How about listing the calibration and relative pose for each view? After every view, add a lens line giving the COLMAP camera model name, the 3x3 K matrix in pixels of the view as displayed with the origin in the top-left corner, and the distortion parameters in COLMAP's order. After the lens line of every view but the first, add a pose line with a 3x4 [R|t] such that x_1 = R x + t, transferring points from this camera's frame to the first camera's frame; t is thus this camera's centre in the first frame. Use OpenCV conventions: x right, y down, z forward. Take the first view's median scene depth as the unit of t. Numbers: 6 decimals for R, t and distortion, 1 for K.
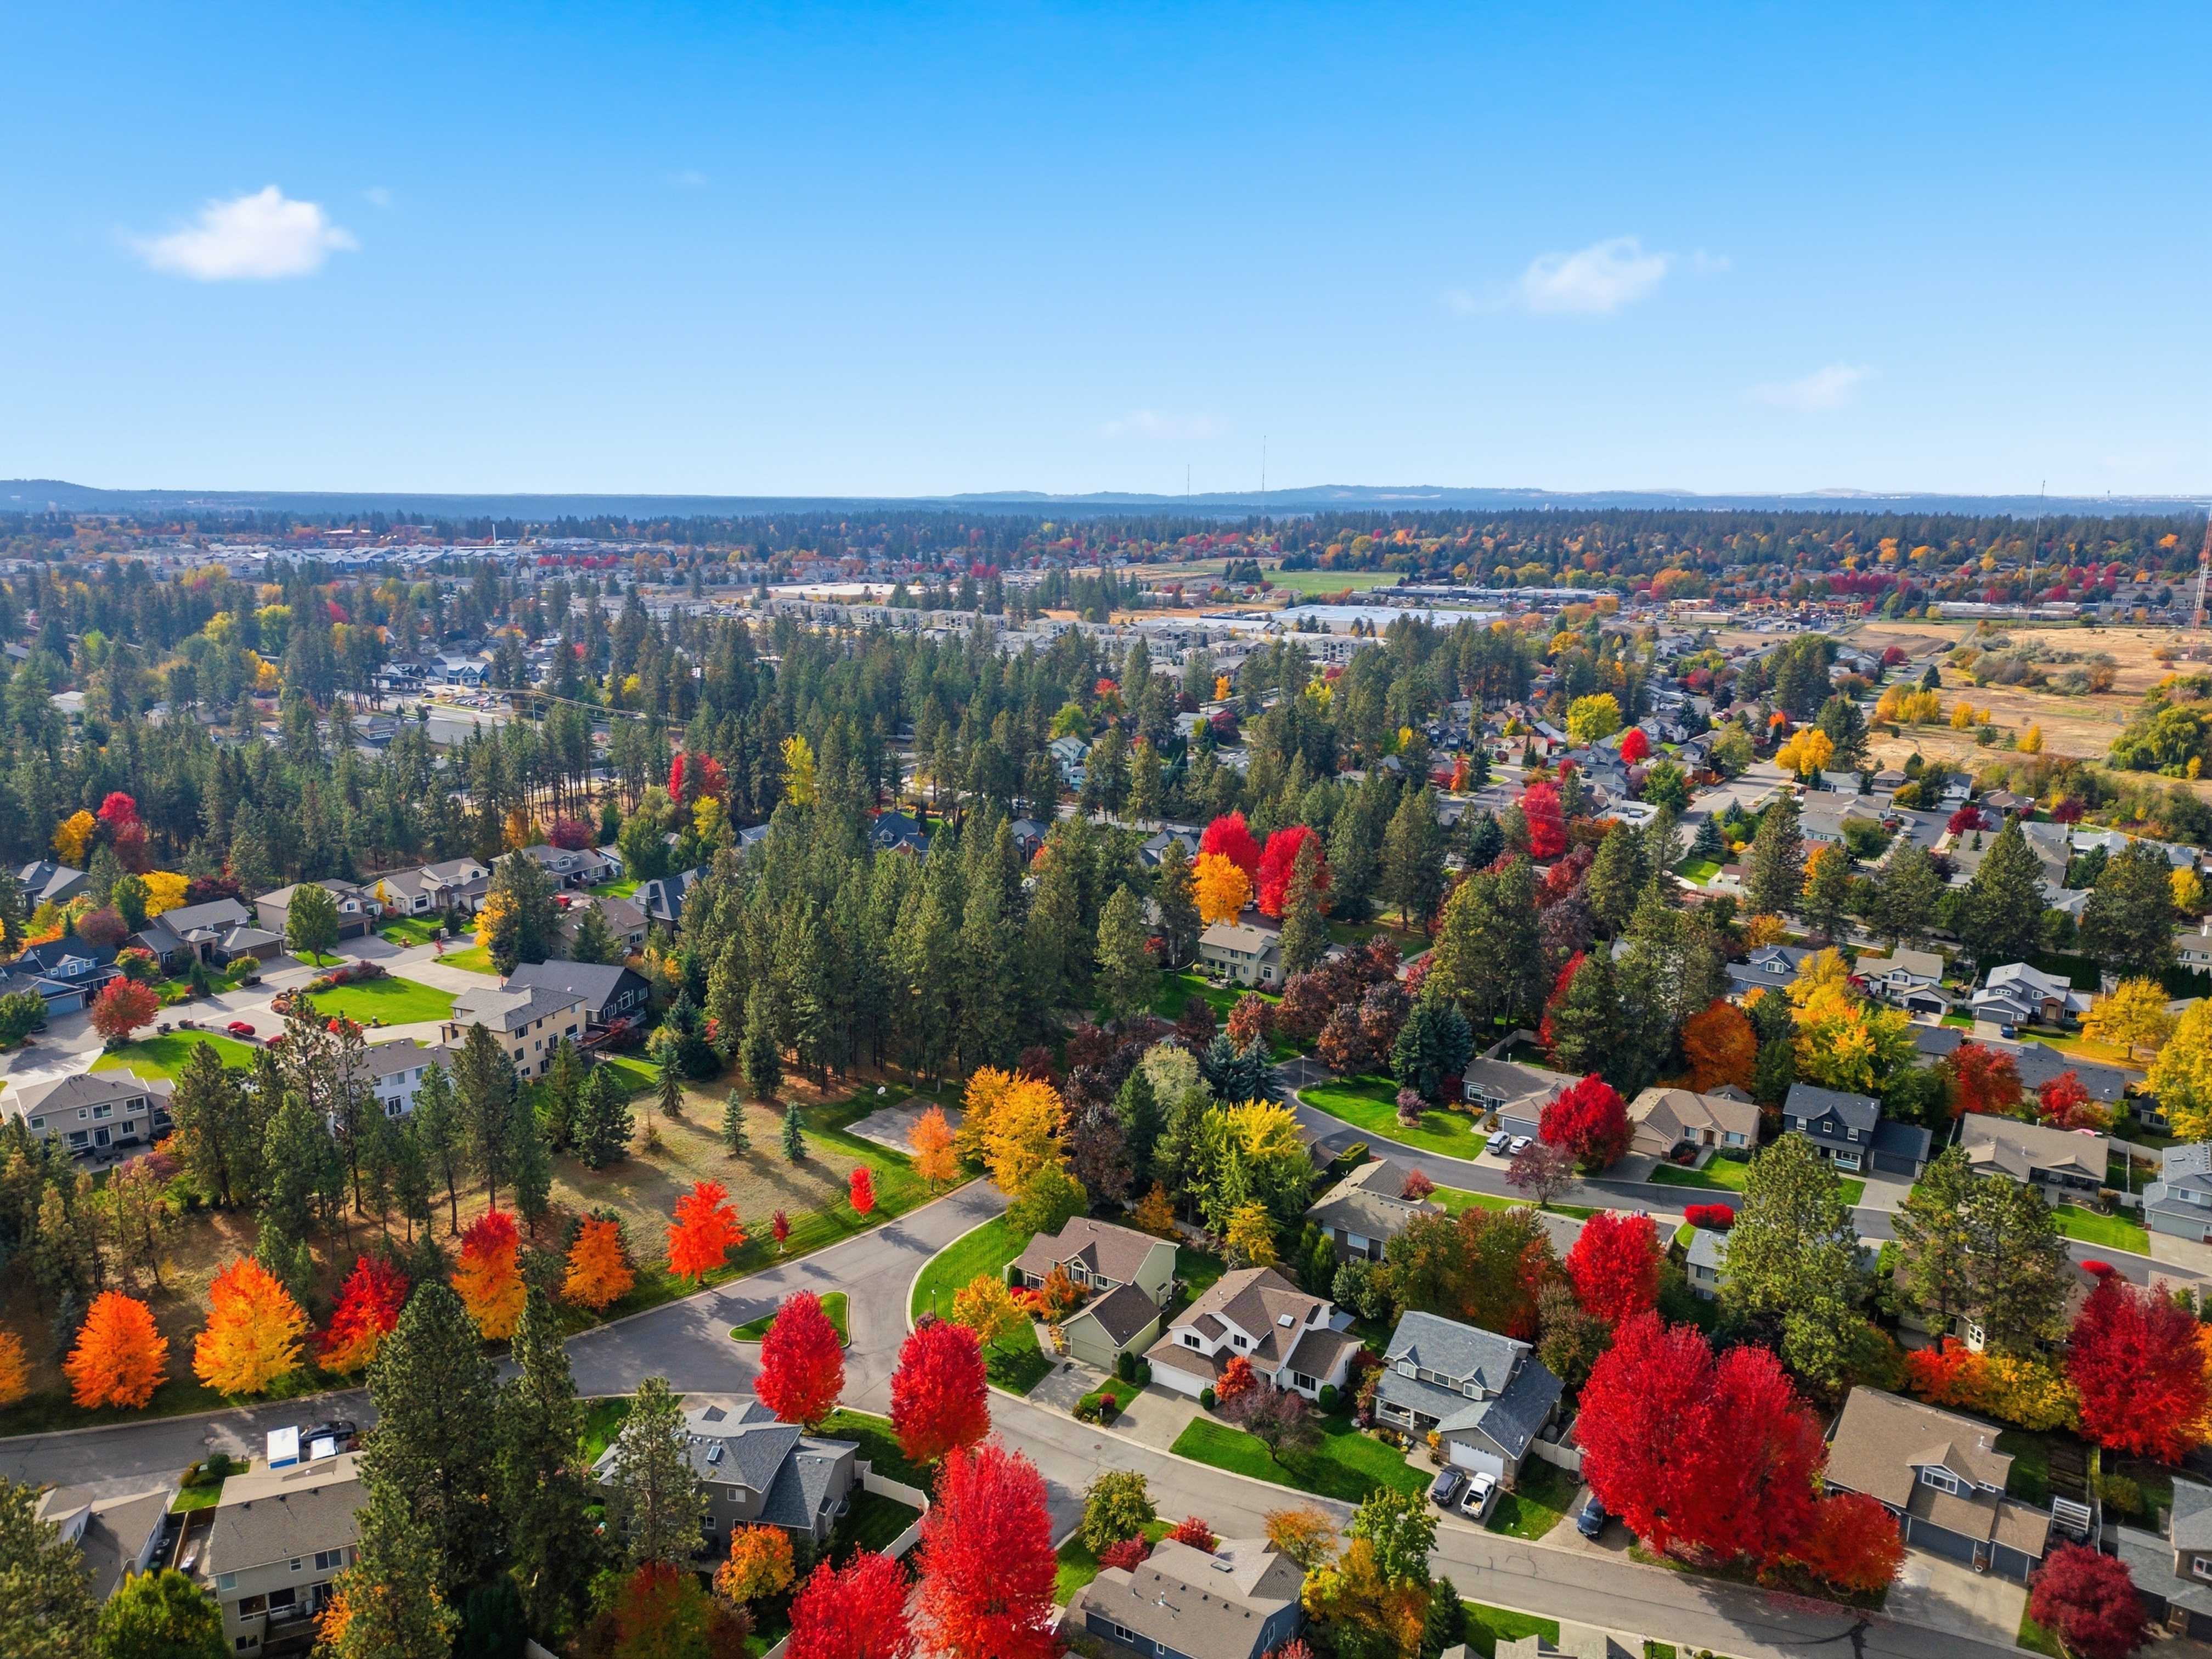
lens RADIAL K [[1568.3, 0, 1106.2], [0, 1568.3, 820.6], [0, 0, 1]] dist [0.072529, -0.032764]
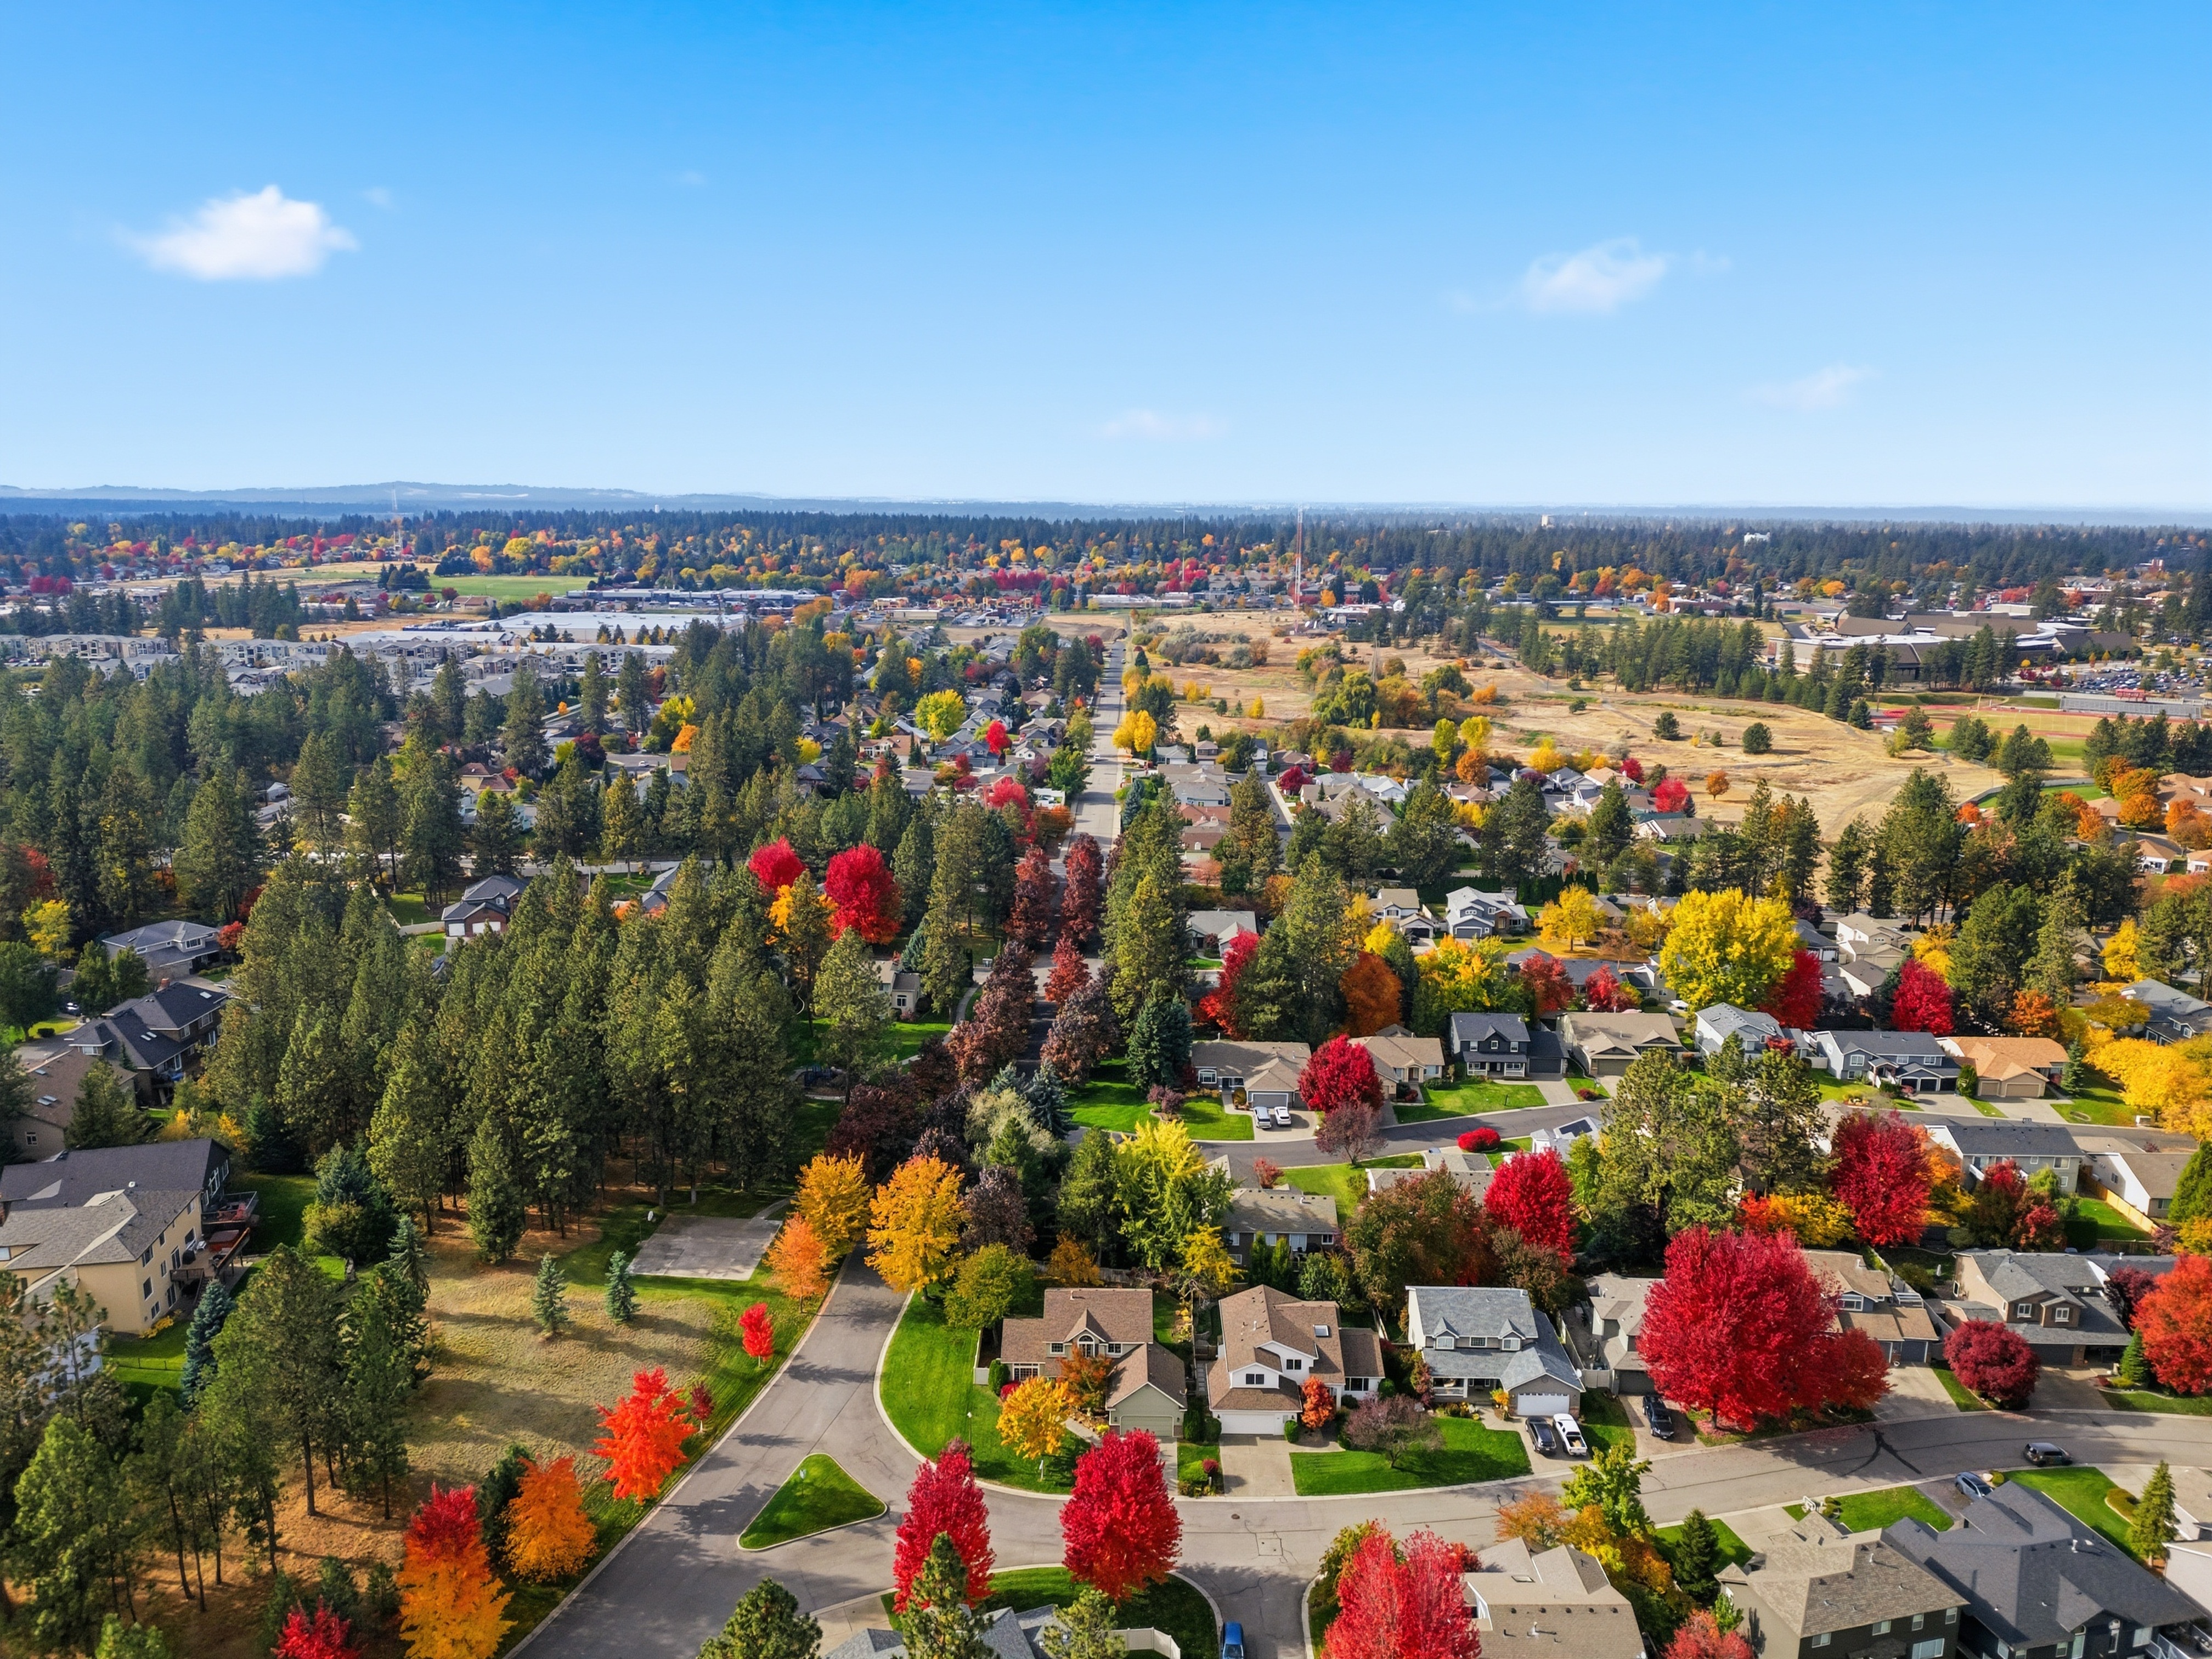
lens RADIAL K [[1568.3, 0, 1114.3], [0, 1568.3, 842.0], [0, 0, 1]] dist [0.072529, -0.032764]
pose [[0.843119, -0.114142, 0.525473, -0.354353], [0.107741, 0.993254, 0.042882, -0.031752], [-0.526823, 0.020460, 0.849729, 0.165420]]
